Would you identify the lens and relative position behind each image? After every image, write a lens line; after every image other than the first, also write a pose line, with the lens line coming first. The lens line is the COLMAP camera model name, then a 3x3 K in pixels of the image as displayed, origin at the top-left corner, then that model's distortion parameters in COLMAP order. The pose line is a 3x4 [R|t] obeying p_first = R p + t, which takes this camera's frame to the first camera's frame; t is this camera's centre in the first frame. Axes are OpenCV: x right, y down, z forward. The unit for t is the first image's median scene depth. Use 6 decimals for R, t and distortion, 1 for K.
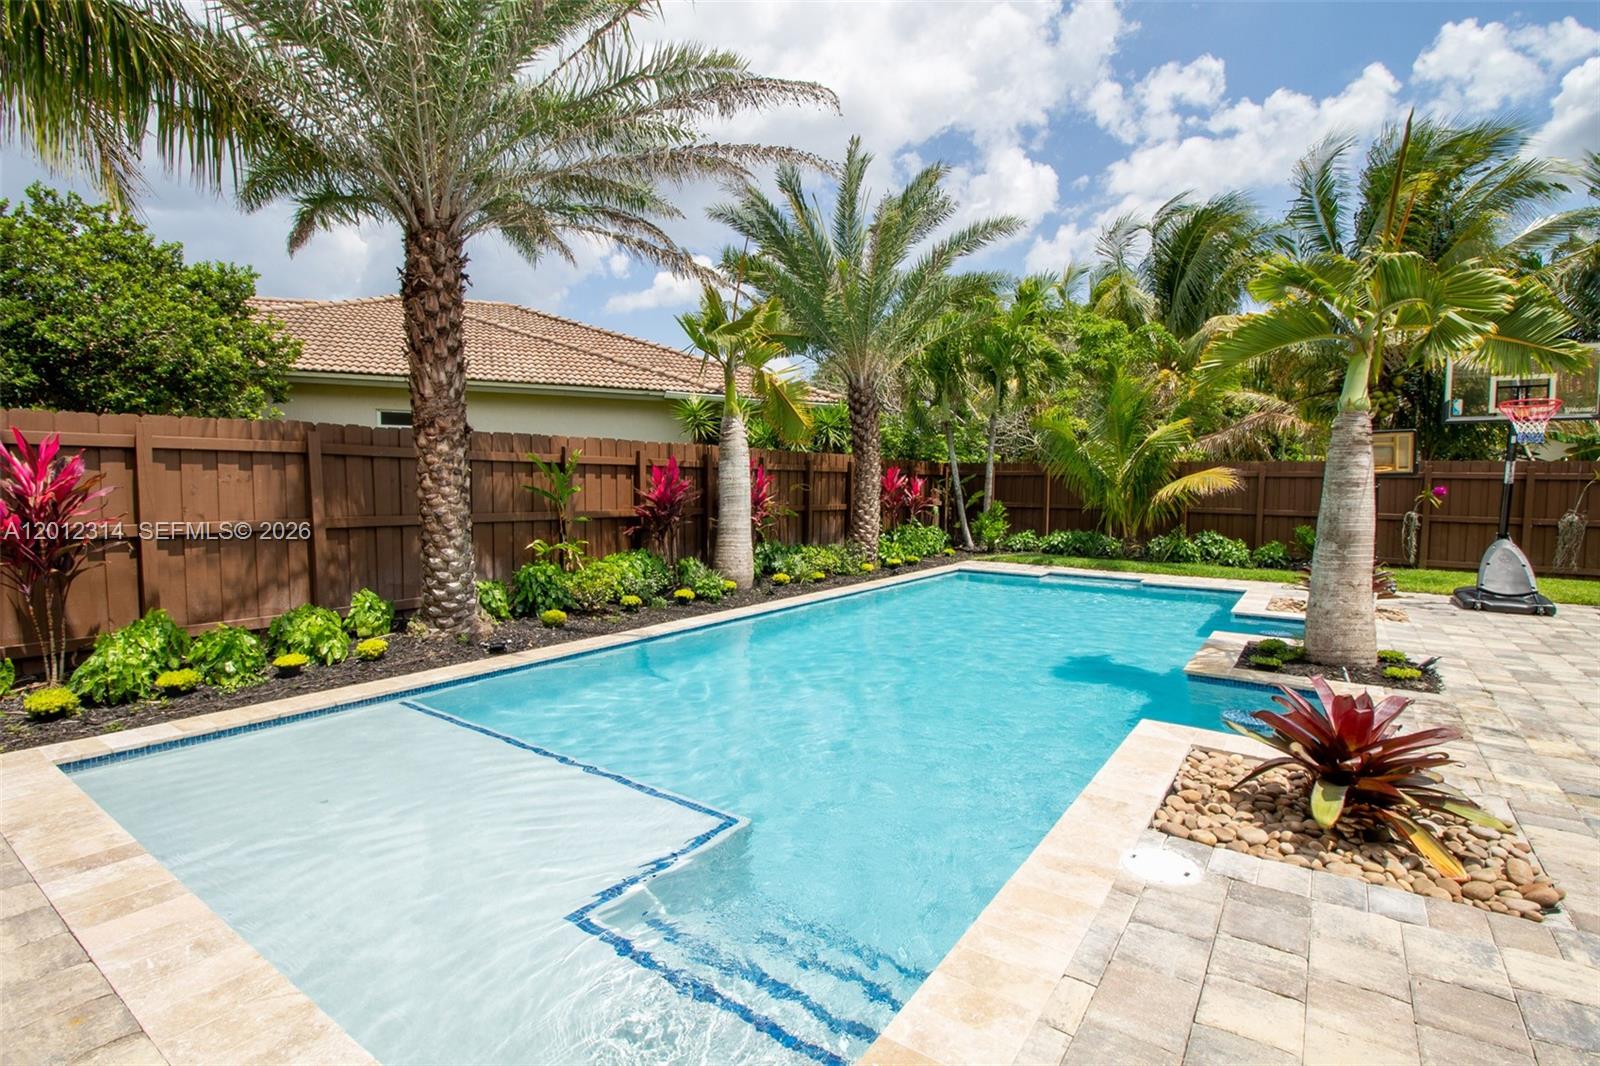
lens RADIAL K [[756.8, 0, 795.3], [0, 756.8, 528.1], [0, 0, 1]] dist [-0.014566, -0.000870]
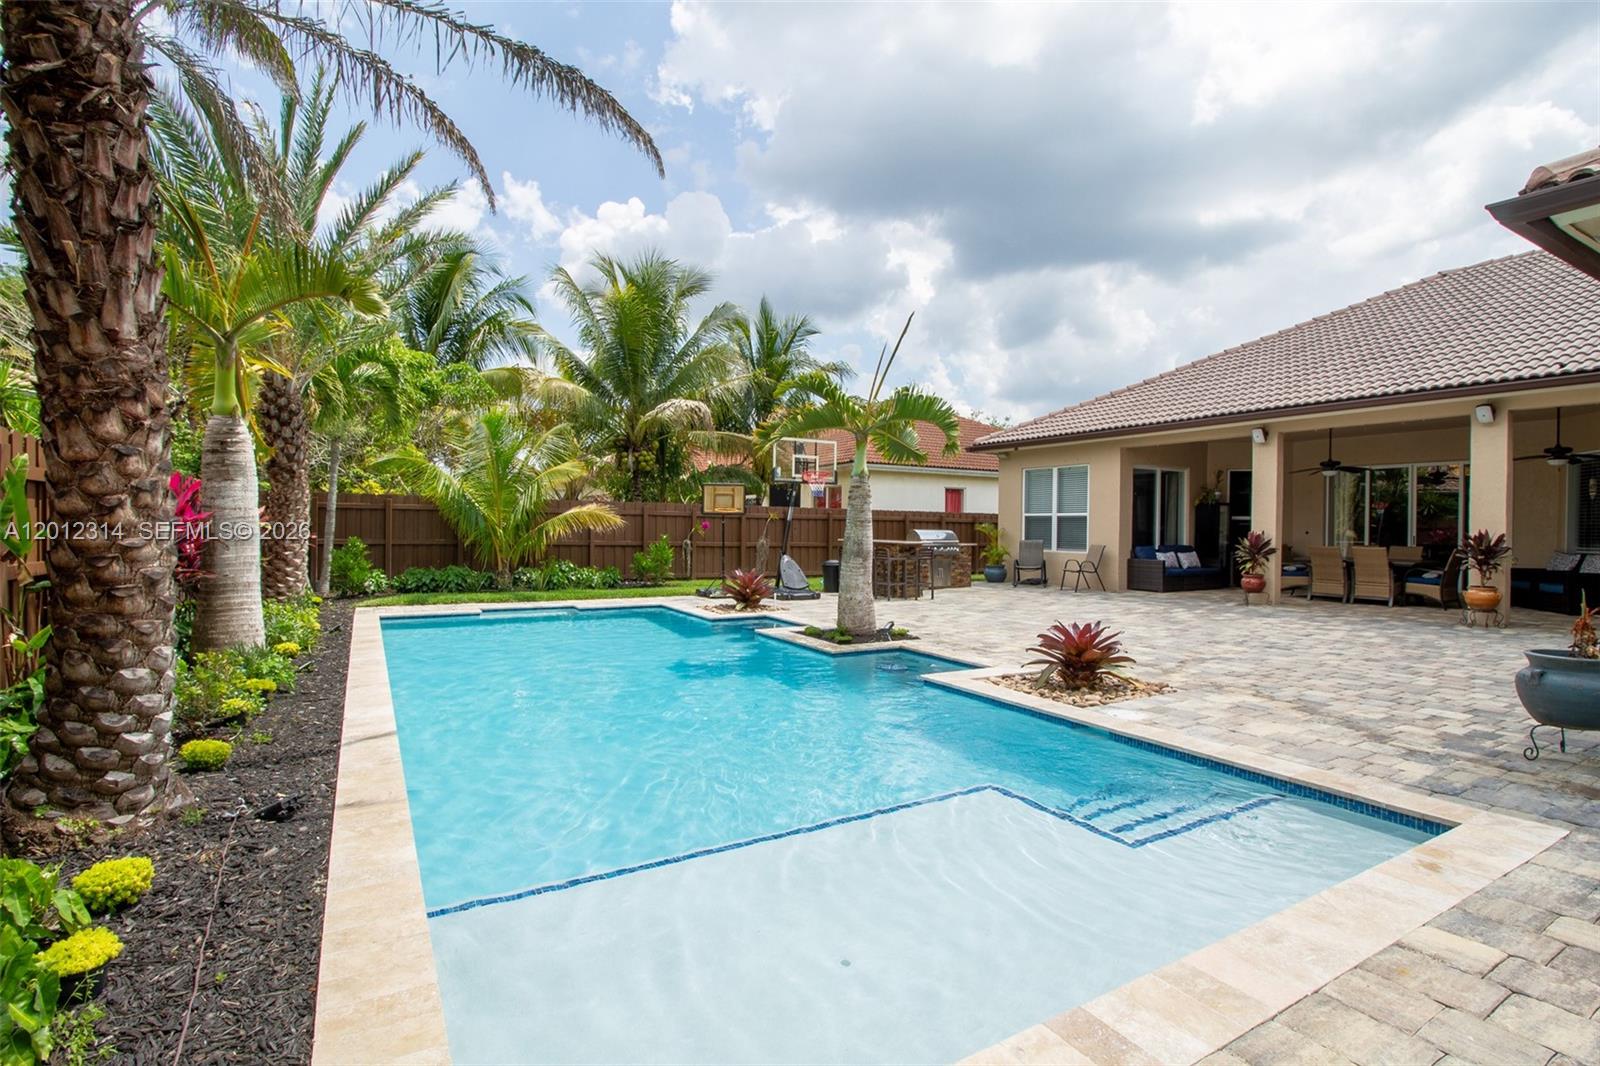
lens RADIAL K [[756.8, 0, 795.6], [0, 756.8, 535.3], [0, 0, 1]] dist [-0.014566, -0.000870]
pose [[0.417785, -0.014551, 0.908429, -0.726979], [0.047205, 0.998869, -0.005710, -0.022902], [-0.907319, 0.045268, 0.418000, 0.399481]]
